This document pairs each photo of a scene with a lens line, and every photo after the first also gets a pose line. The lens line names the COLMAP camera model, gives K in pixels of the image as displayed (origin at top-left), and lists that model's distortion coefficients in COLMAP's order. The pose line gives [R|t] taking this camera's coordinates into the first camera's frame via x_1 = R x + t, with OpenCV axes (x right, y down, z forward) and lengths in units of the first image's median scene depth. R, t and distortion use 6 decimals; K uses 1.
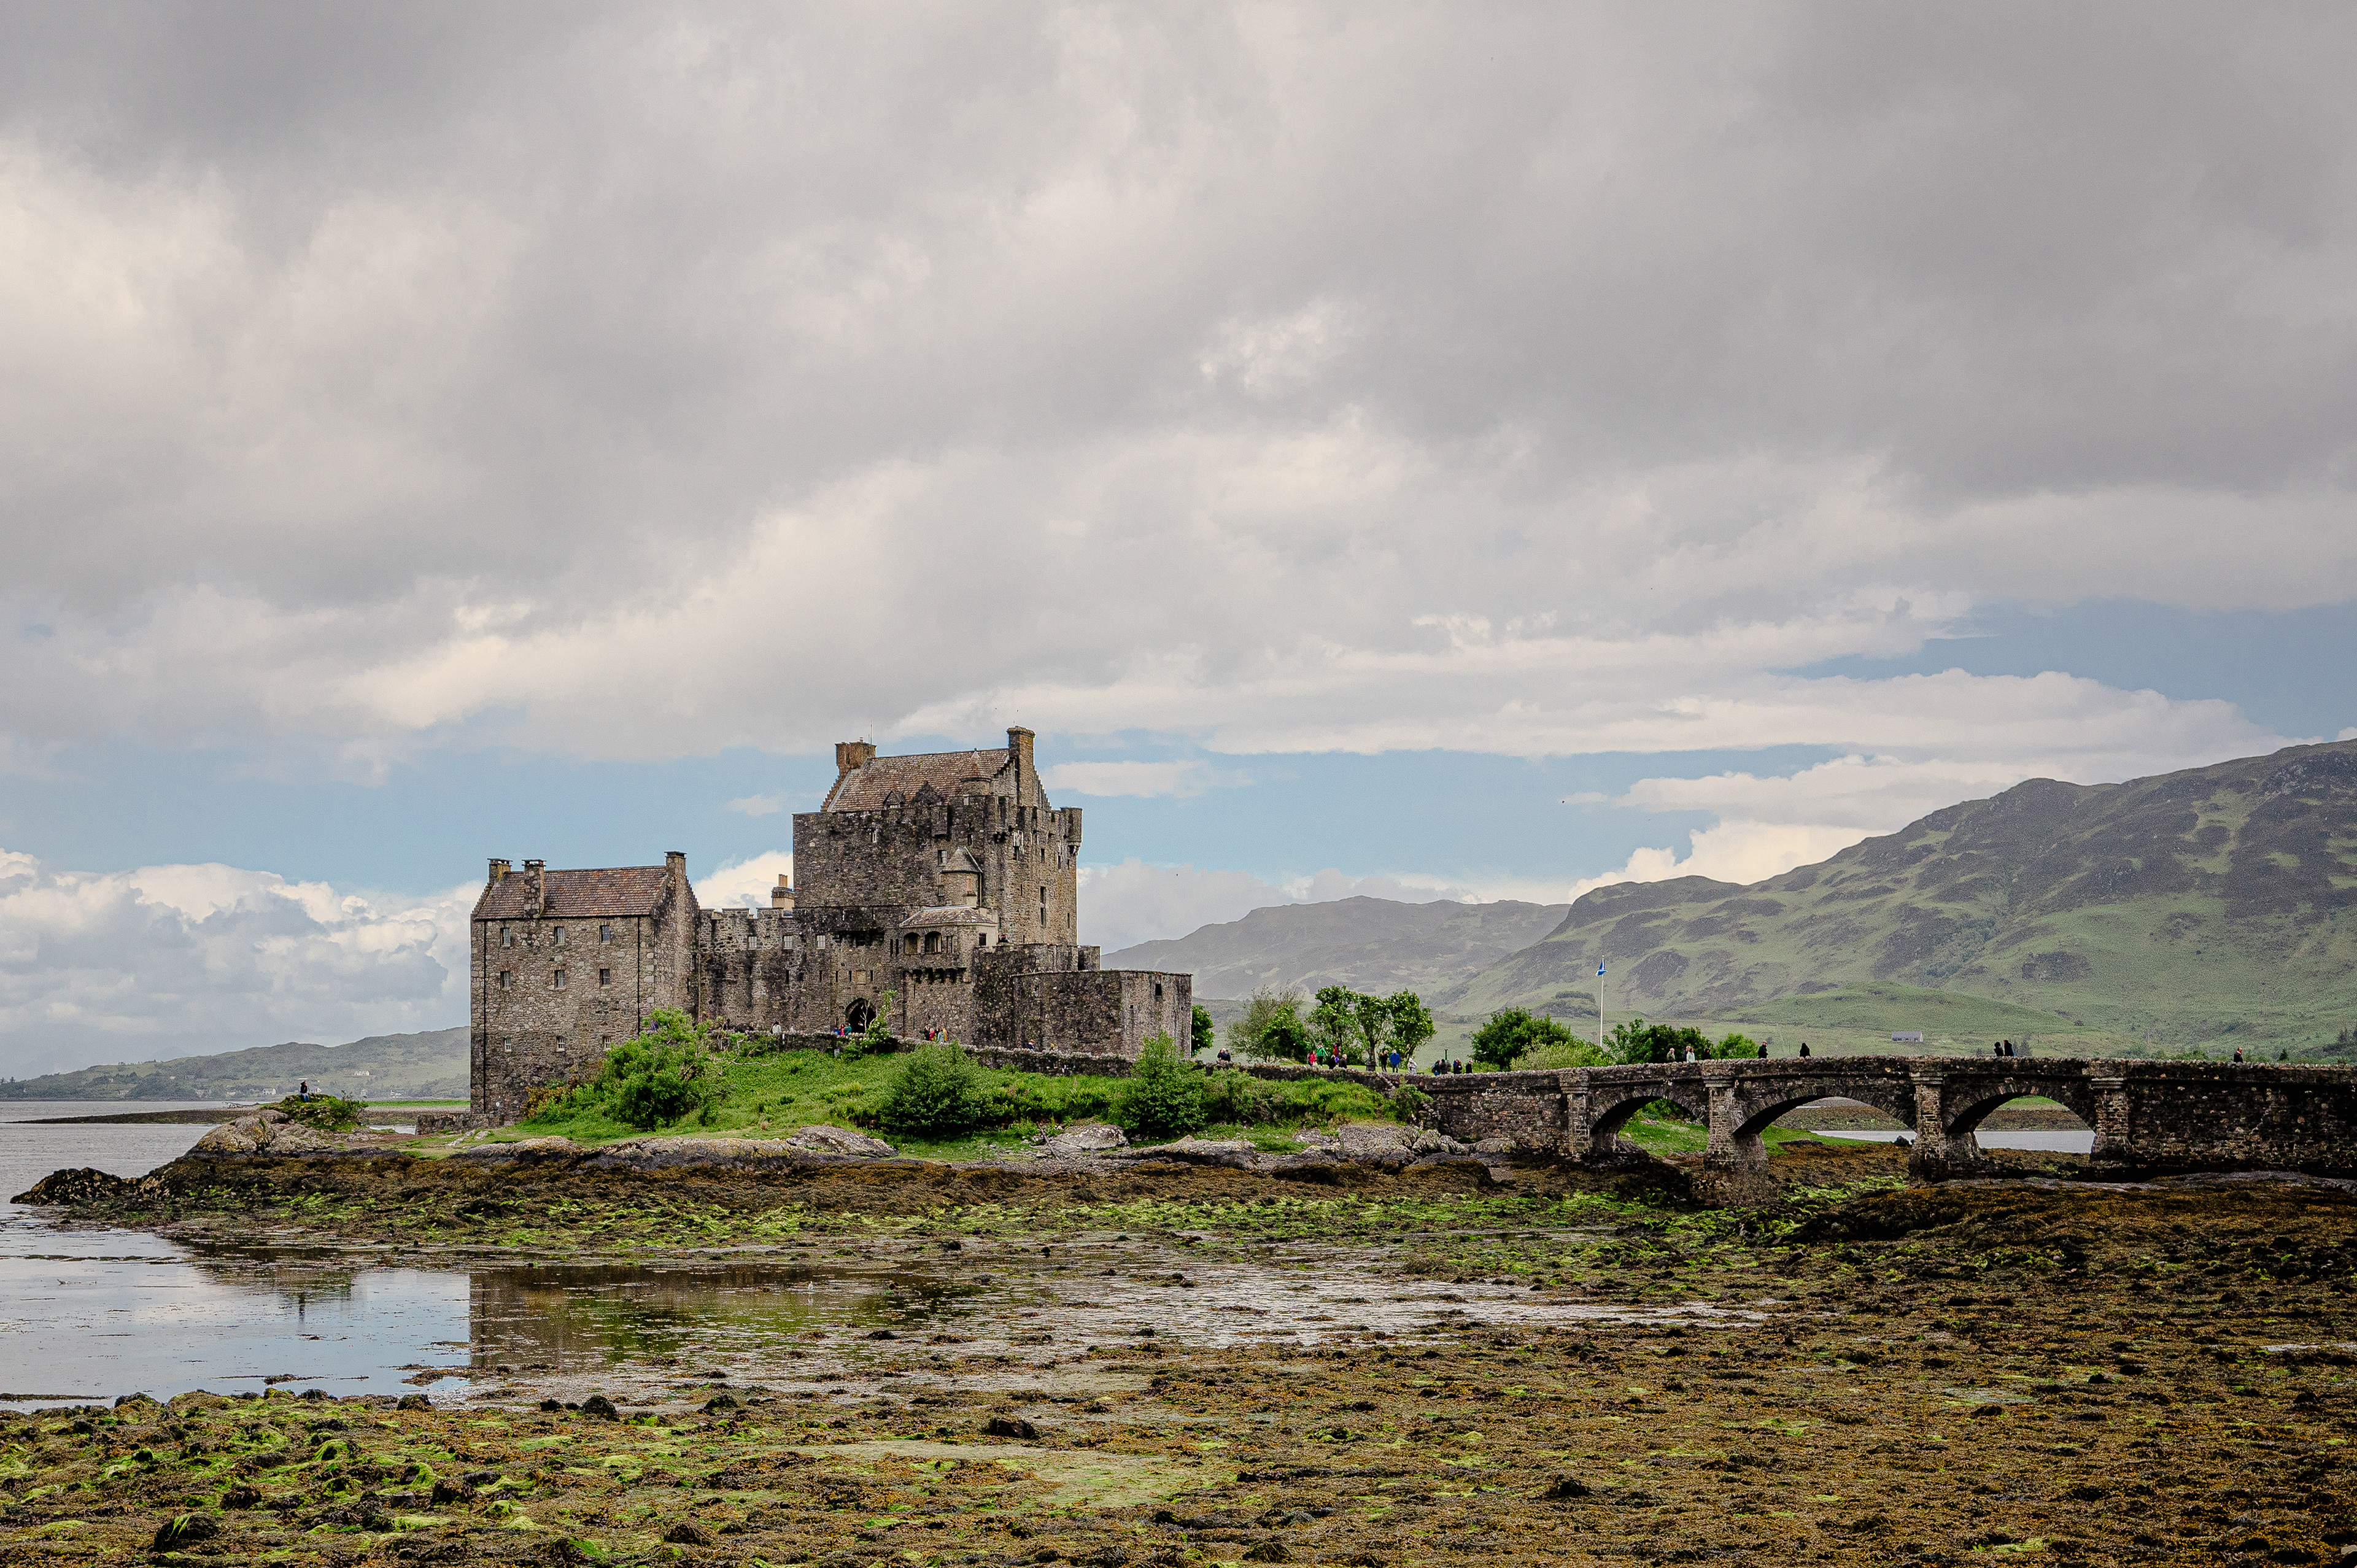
lens RADIAL K [[2833.1, 0, 1178.5], [0, 2833.1, 784.0], [0, 0, 1]] dist [-0.011056, -0.011541]
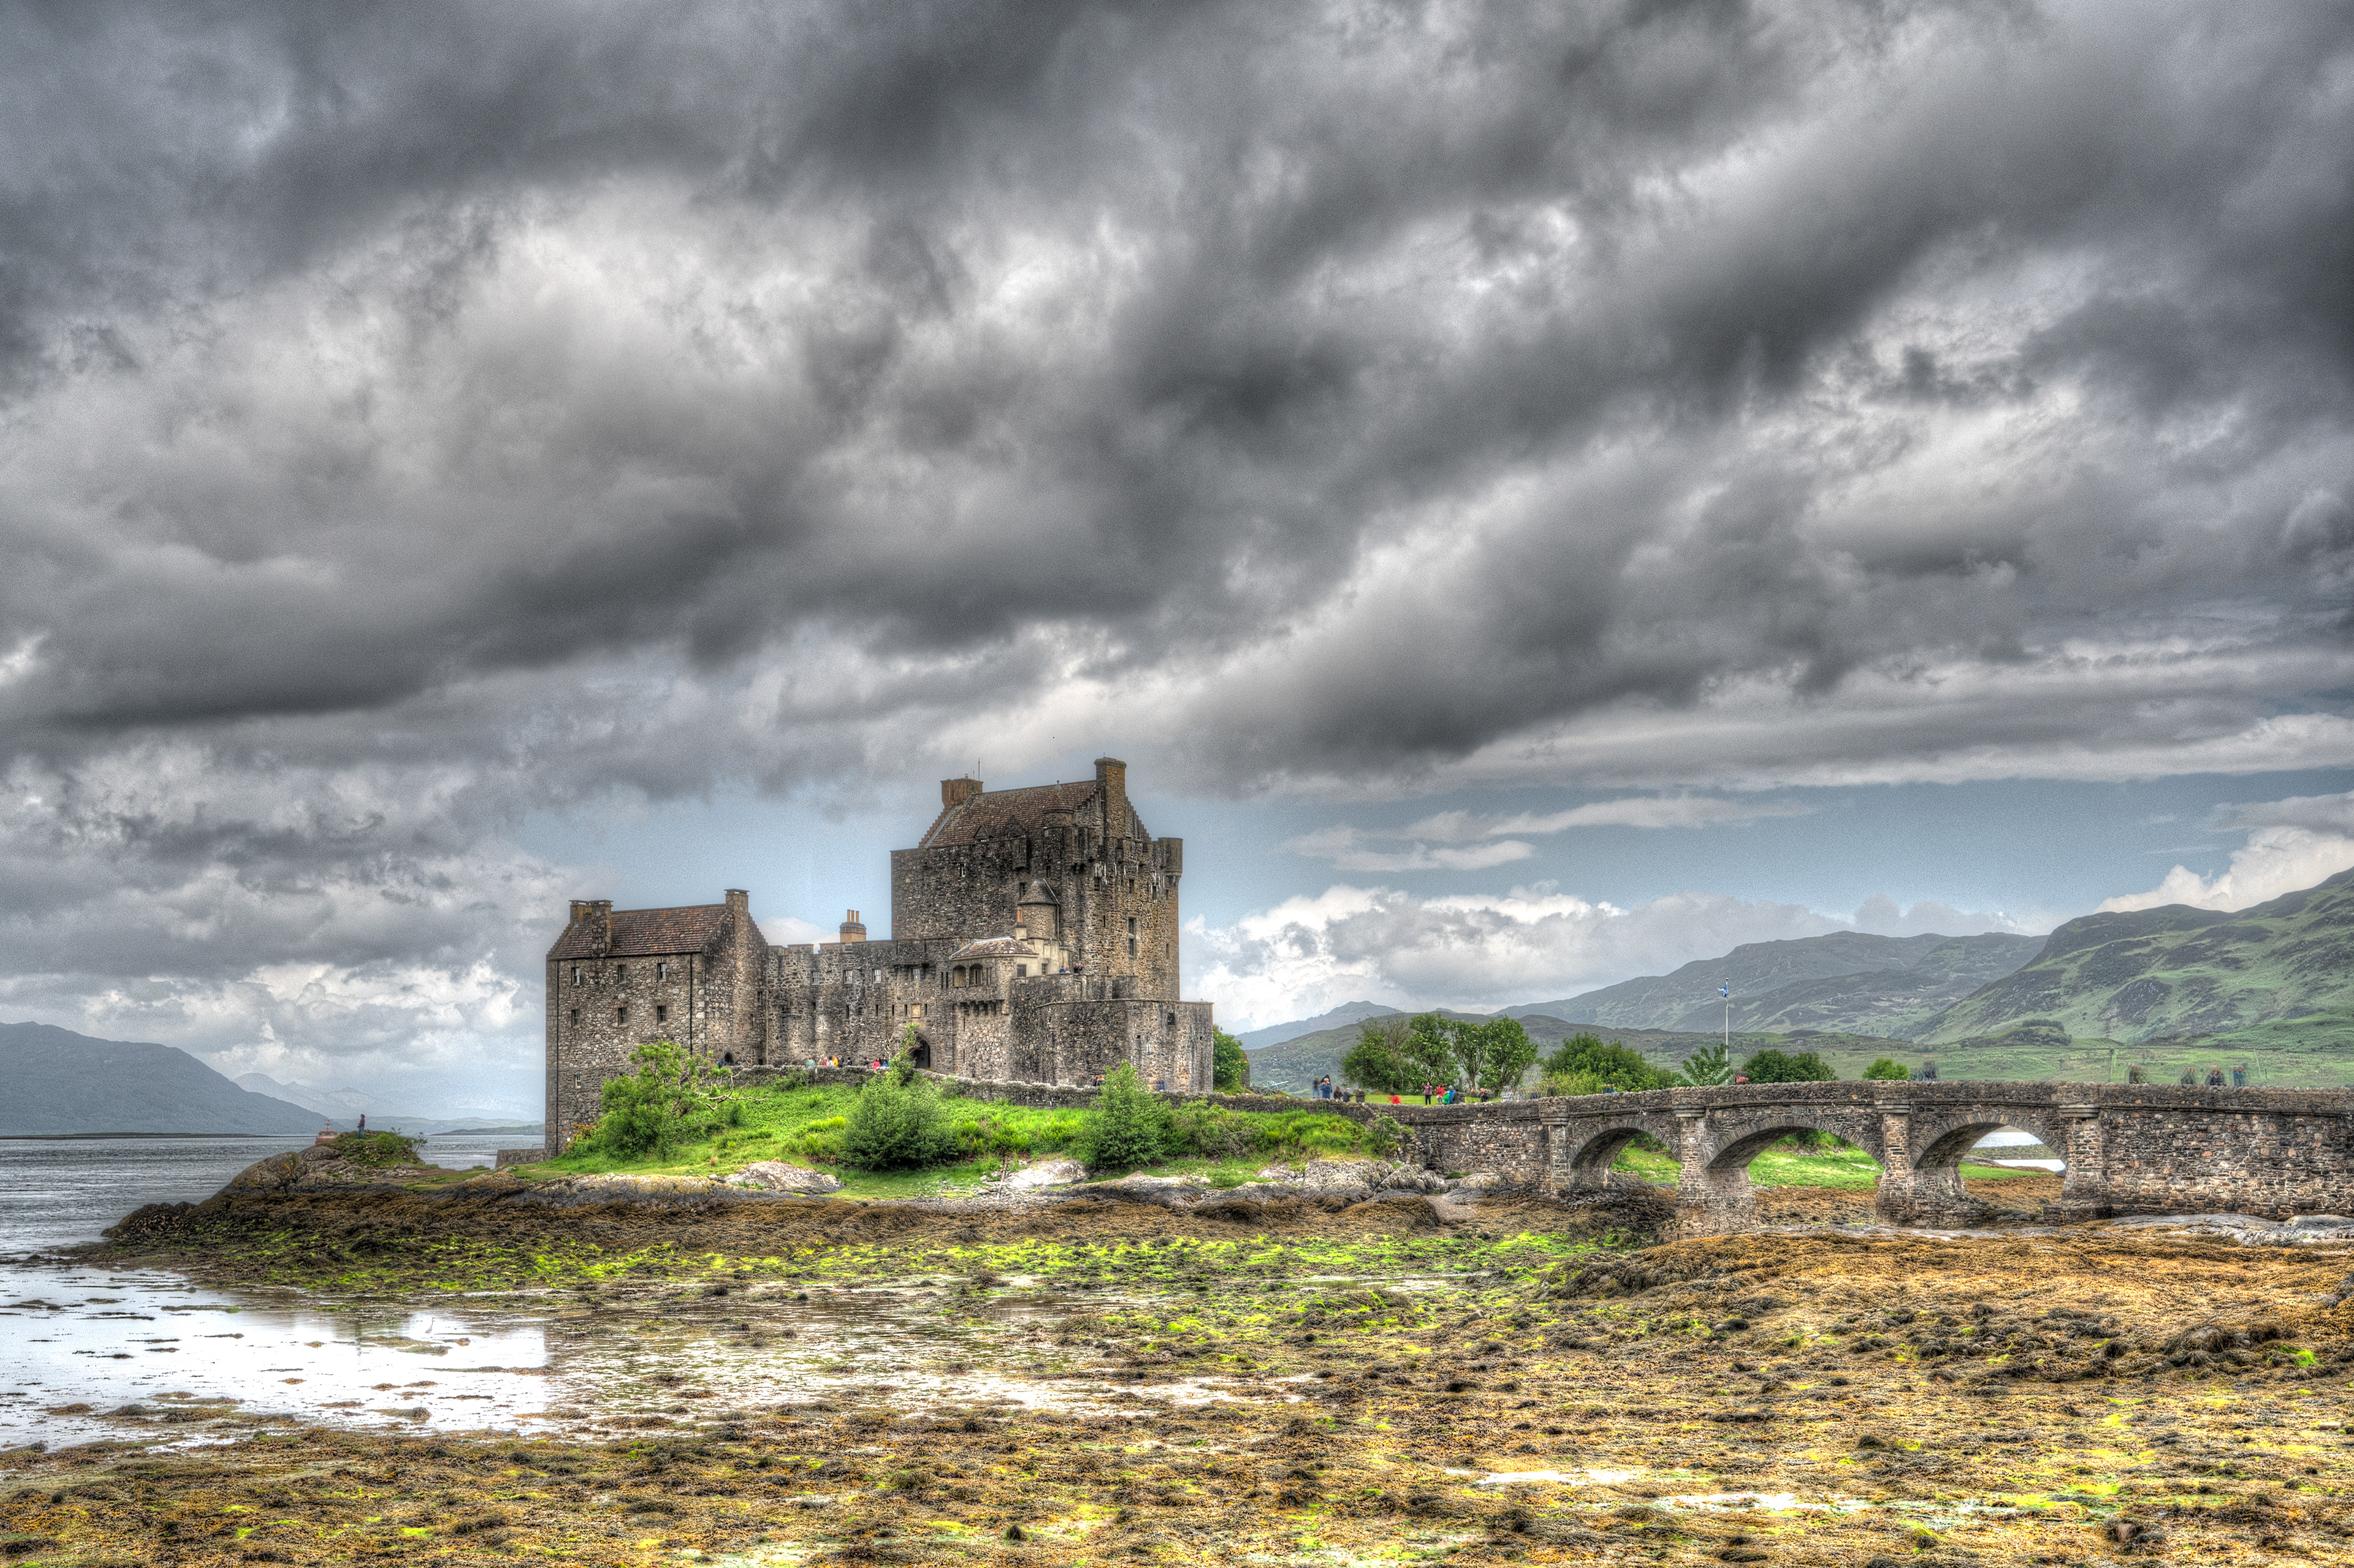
lens RADIAL K [[2599.6, 0, 1177.0], [0, 2599.6, 784.0], [0, 0, 1]] dist [-0.003818, -0.024848]
pose [[0.979415, -0.031022, -0.199458, 0.165406], [0.026876, 0.999363, -0.023462, 0.012387], [0.200058, 0.017619, 0.979626, 0.119370]]
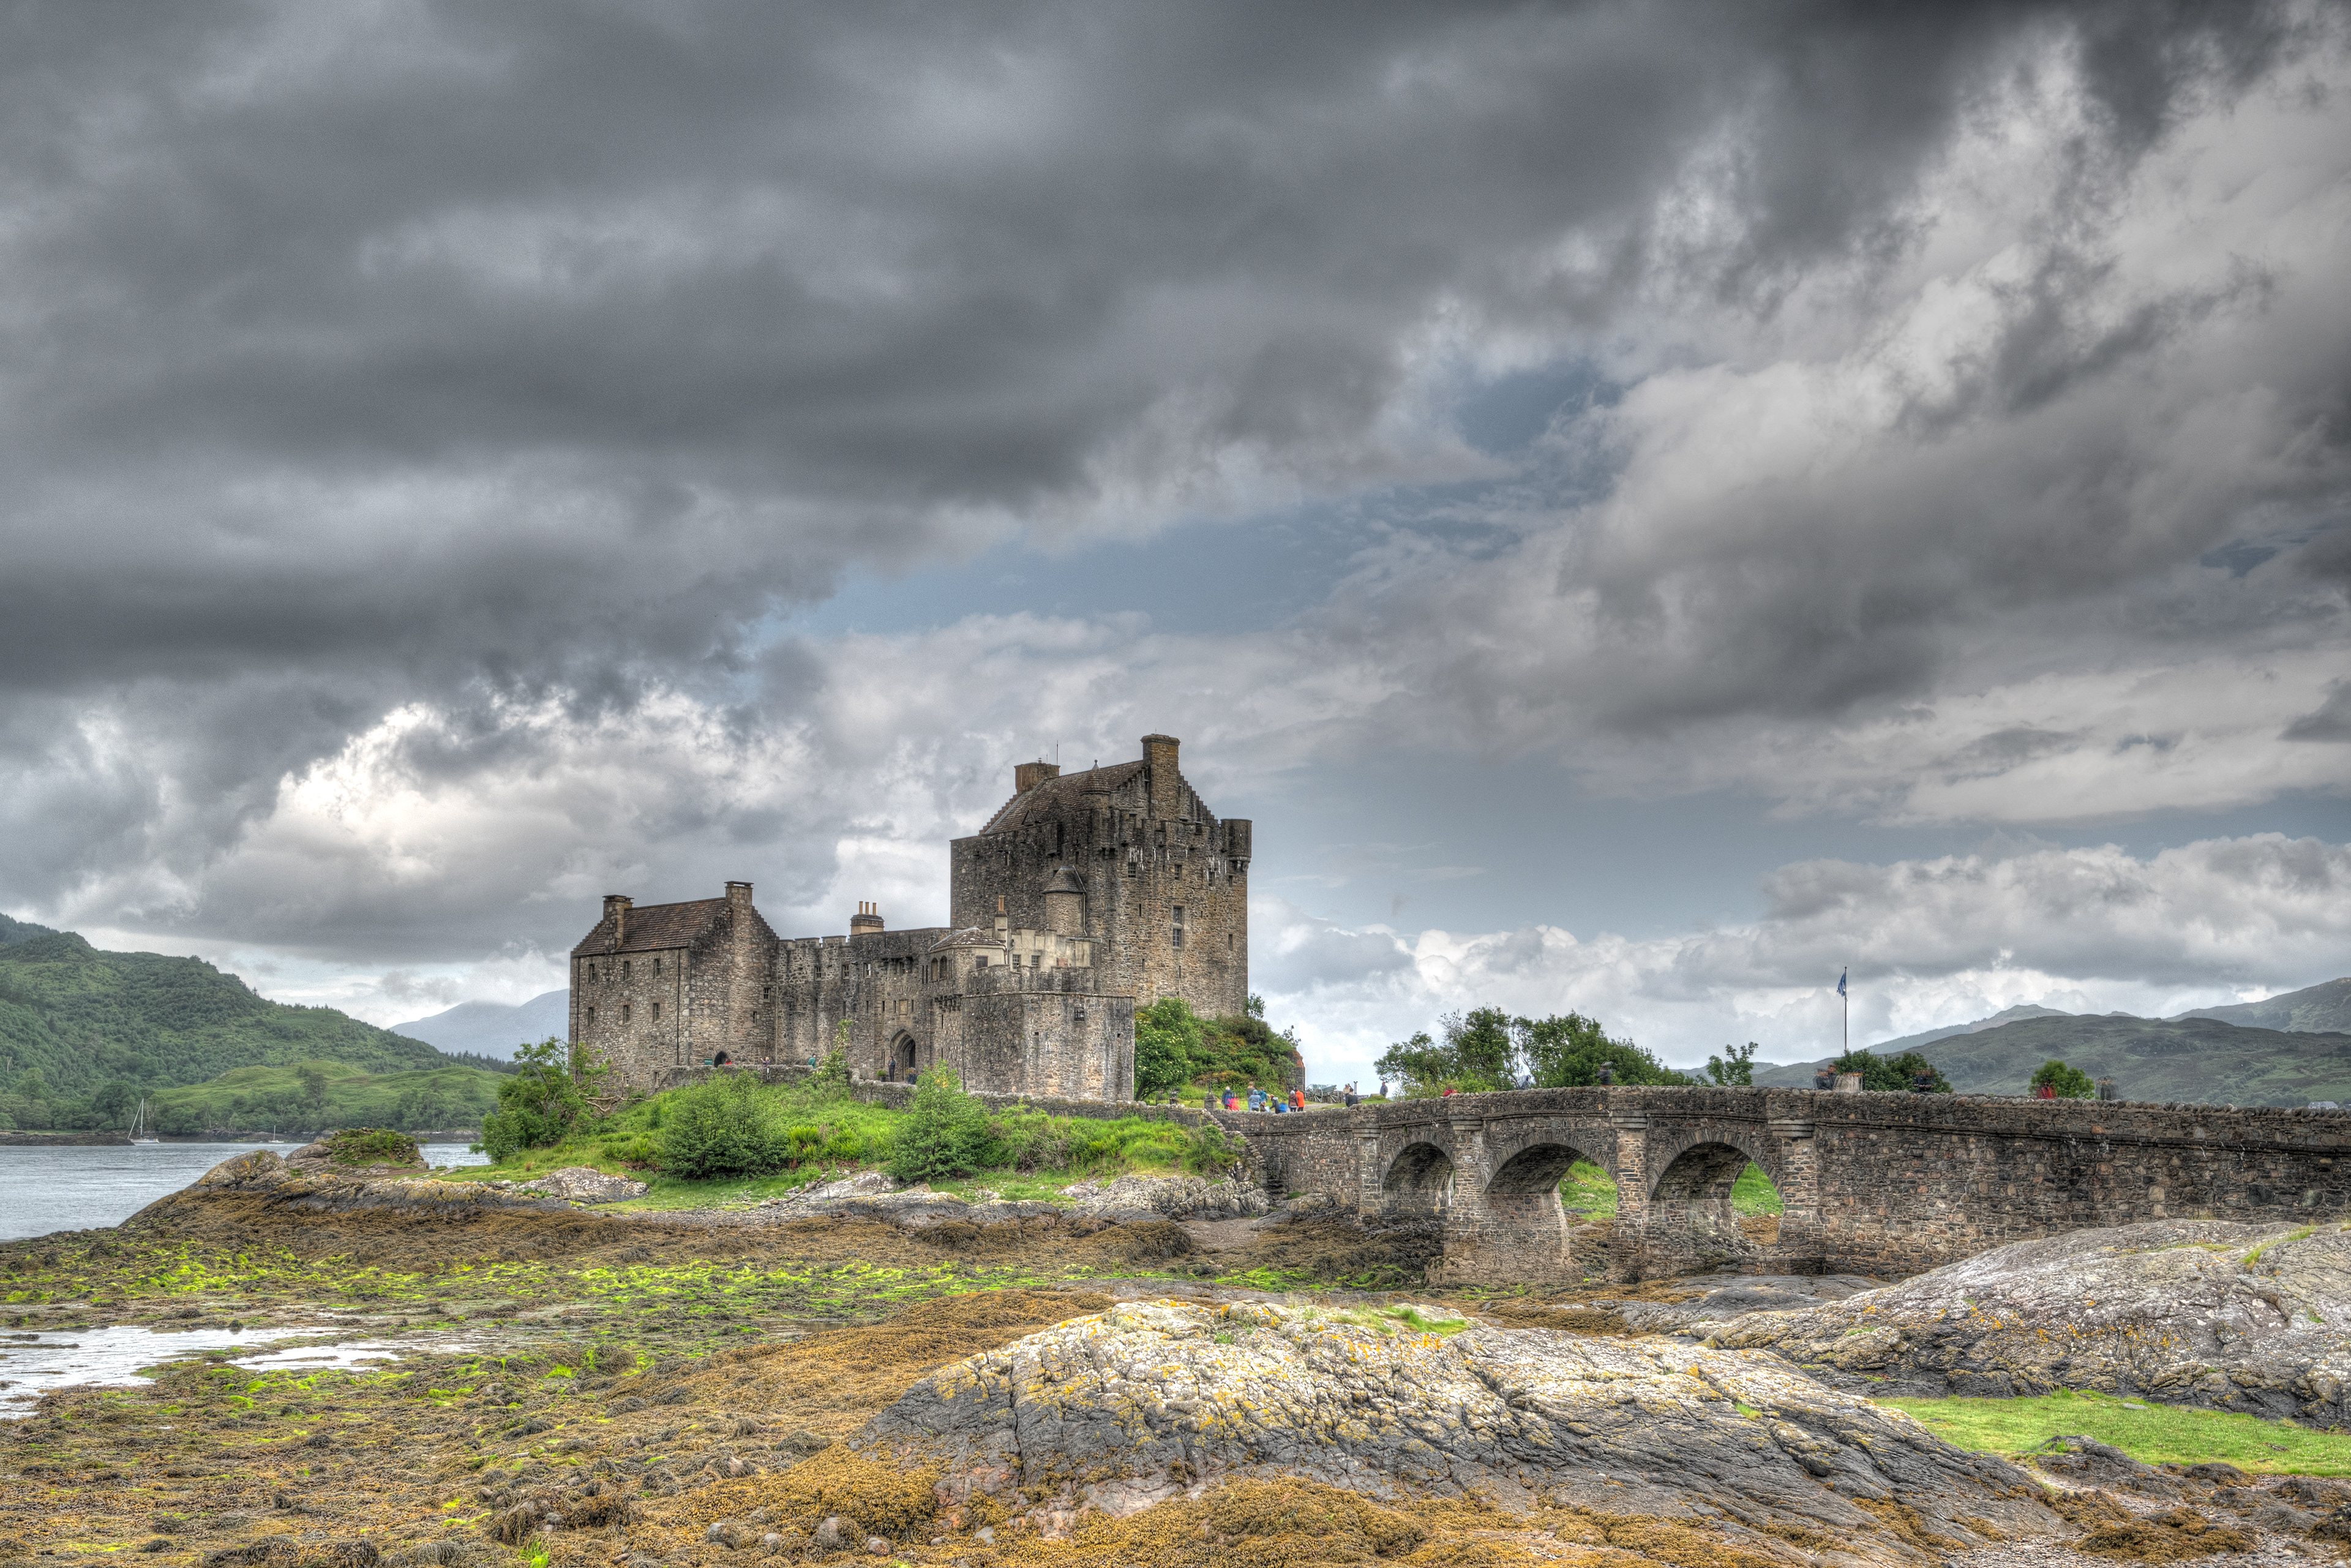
lens RADIAL K [[2454.8, 0, 1172.4], [0, 2454.8, 742.8], [0, 0, 1]] dist [-0.011031, 0.013074]
pose [[0.880421, -0.068717, -0.469187, 0.358349], [0.046714, 0.997200, -0.058391, 0.032870], [0.471885, 0.029491, 0.881166, 0.325259]]
